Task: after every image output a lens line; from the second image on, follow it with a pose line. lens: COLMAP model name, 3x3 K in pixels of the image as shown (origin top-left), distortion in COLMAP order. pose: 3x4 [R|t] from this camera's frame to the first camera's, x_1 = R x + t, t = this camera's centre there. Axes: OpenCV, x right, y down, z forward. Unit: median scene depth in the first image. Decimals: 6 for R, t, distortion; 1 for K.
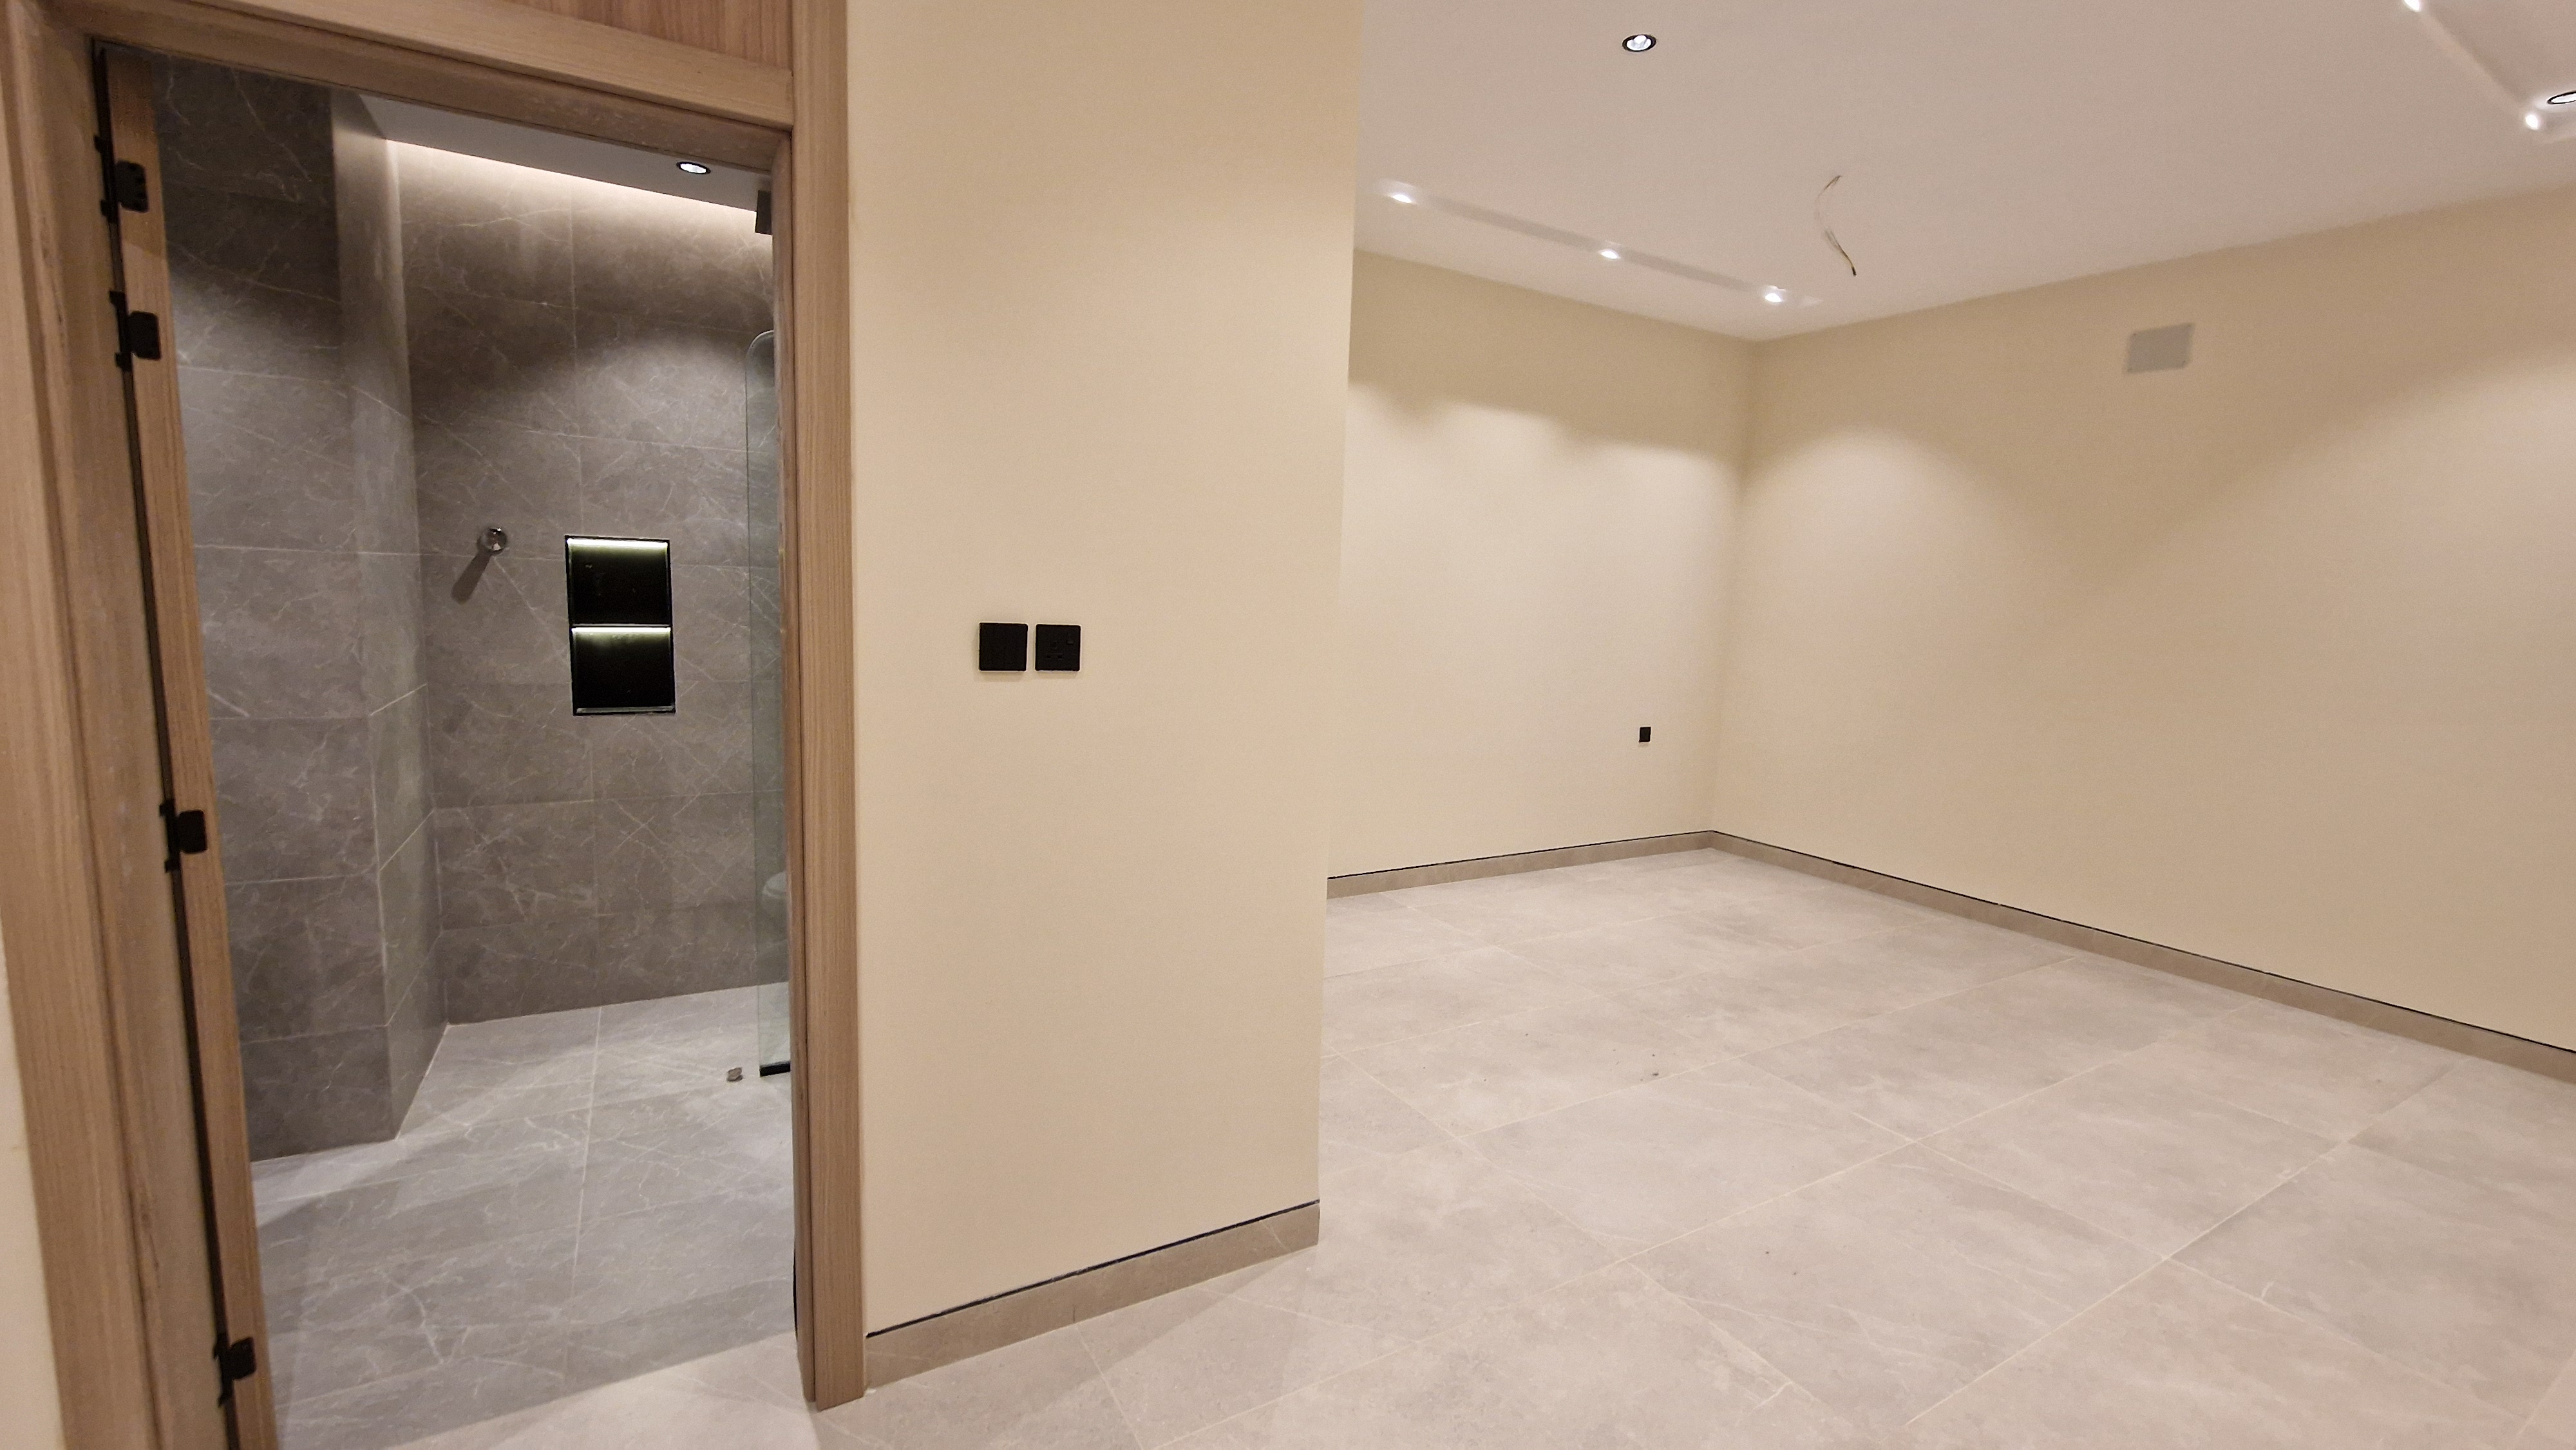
lens RADIAL K [[1054.7, 0, 1264.7], [0, 1054.7, 745.3], [0, 0, 1]] dist [-0.005857, -0.000529]
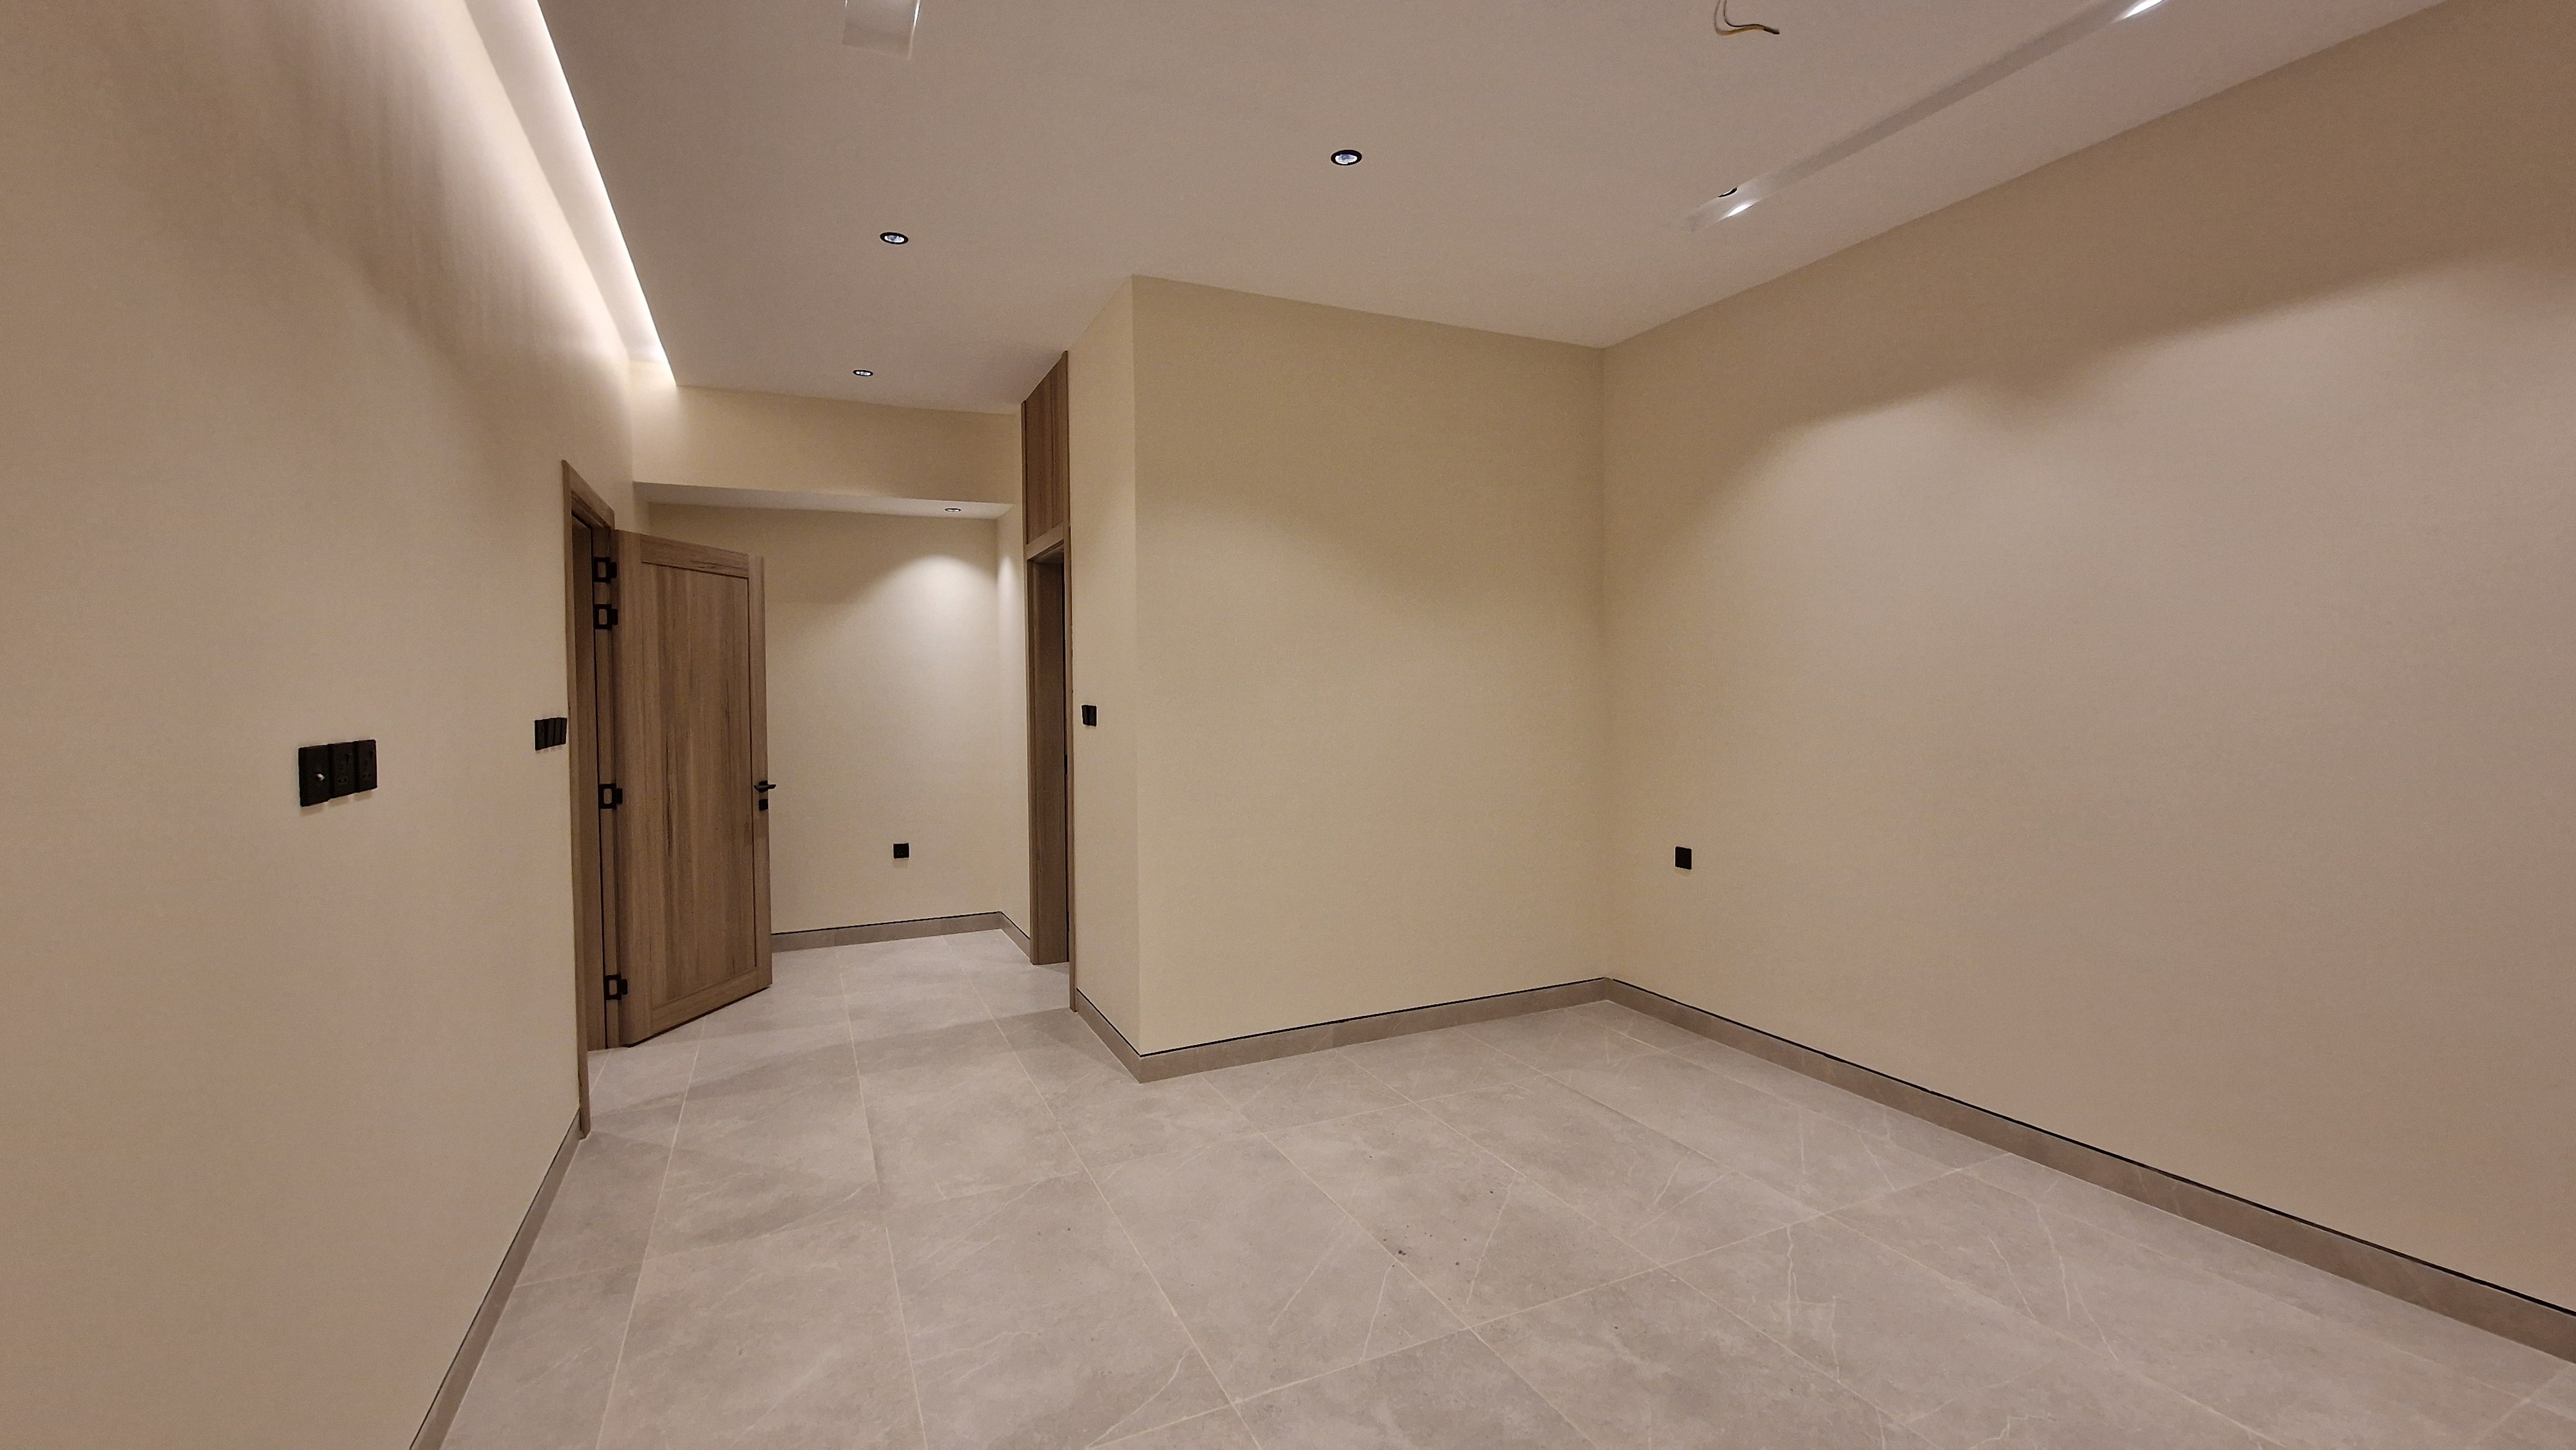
lens RADIAL K [[1054.7, 0, 1282.5], [0, 1054.7, 711.9], [0, 0, 1]] dist [-0.005857, -0.000529]
pose [[-0.075886, -0.008424, -0.997081, 1.329730], [-0.143415, 0.989659, 0.002553, -0.104514], [0.986749, 0.143190, -0.076310, 1.007004]]
